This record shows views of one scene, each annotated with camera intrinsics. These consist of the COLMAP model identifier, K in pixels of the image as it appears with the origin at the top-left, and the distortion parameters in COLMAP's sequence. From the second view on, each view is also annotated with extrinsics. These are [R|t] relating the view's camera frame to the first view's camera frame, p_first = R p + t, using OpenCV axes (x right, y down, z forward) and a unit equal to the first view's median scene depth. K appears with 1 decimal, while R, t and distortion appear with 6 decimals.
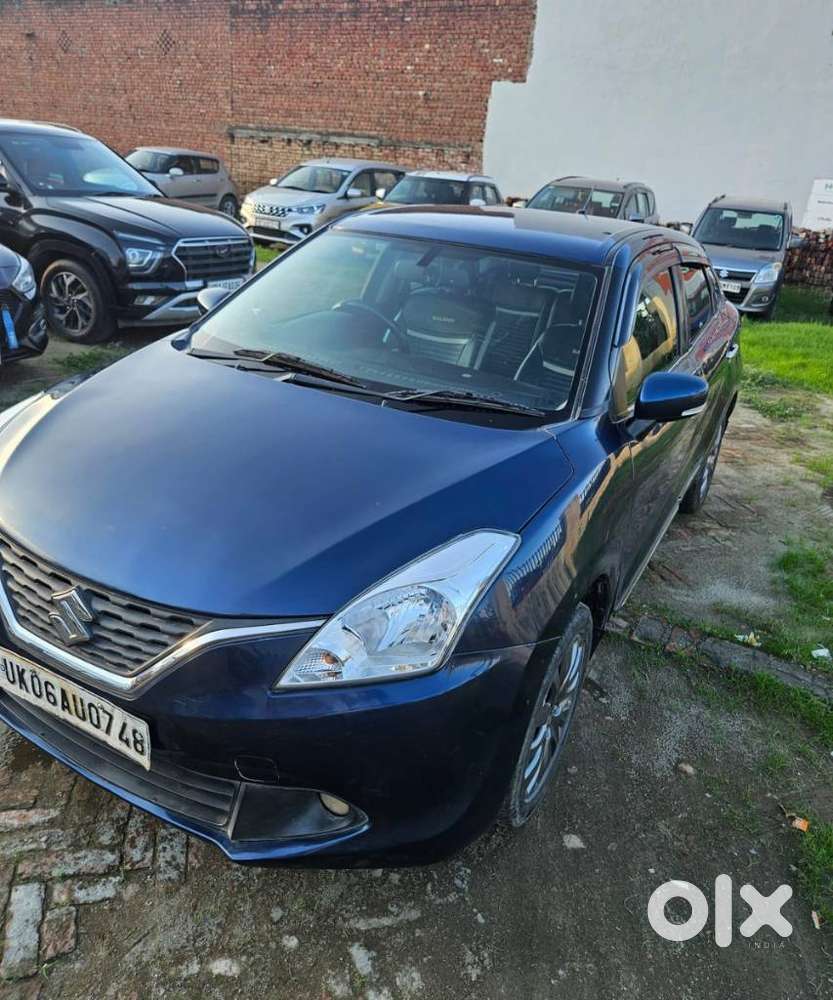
lens RADIAL K [[736.3, 0, 433.9], [0, 736.3, 507.3], [0, 0, 1]] dist [0.061758, -0.047787]
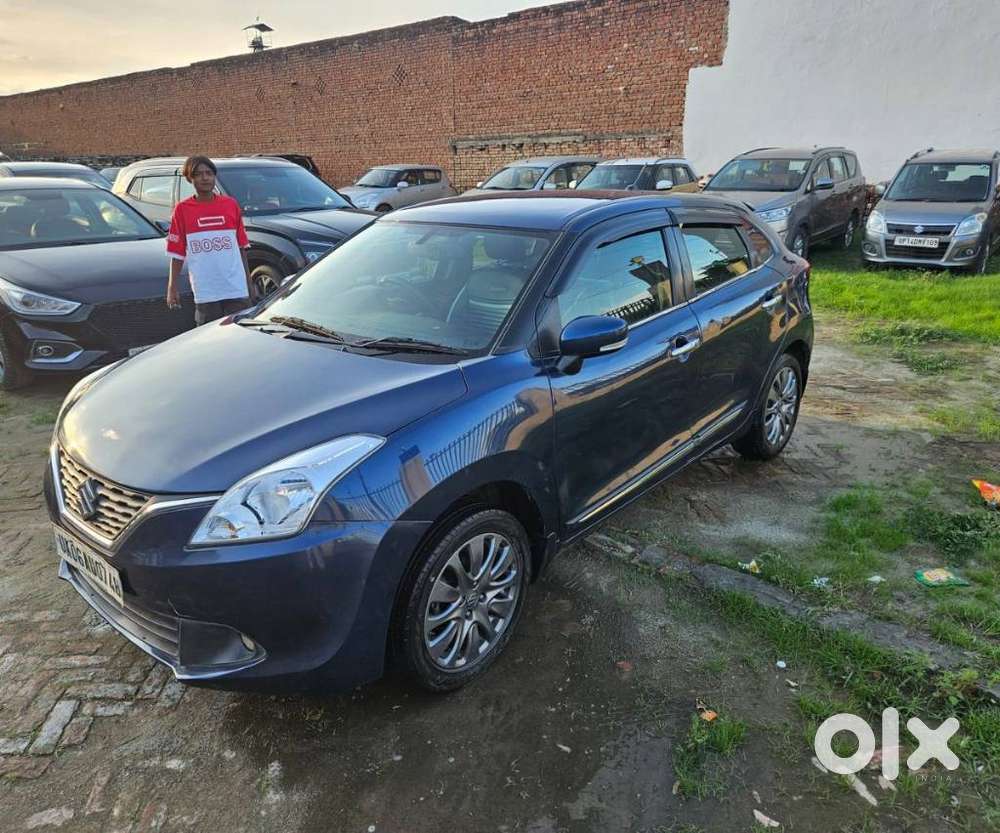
lens RADIAL K [[736.3, 0, 502.7], [0, 736.3, 425.8], [0, 0, 1]] dist [0.061758, -0.047787]
pose [[0.971968, -0.021937, -0.234088, 0.161439], [0.001568, 0.996220, -0.086851, 0.033770], [0.235108, 0.084049, 0.968328, -0.054484]]
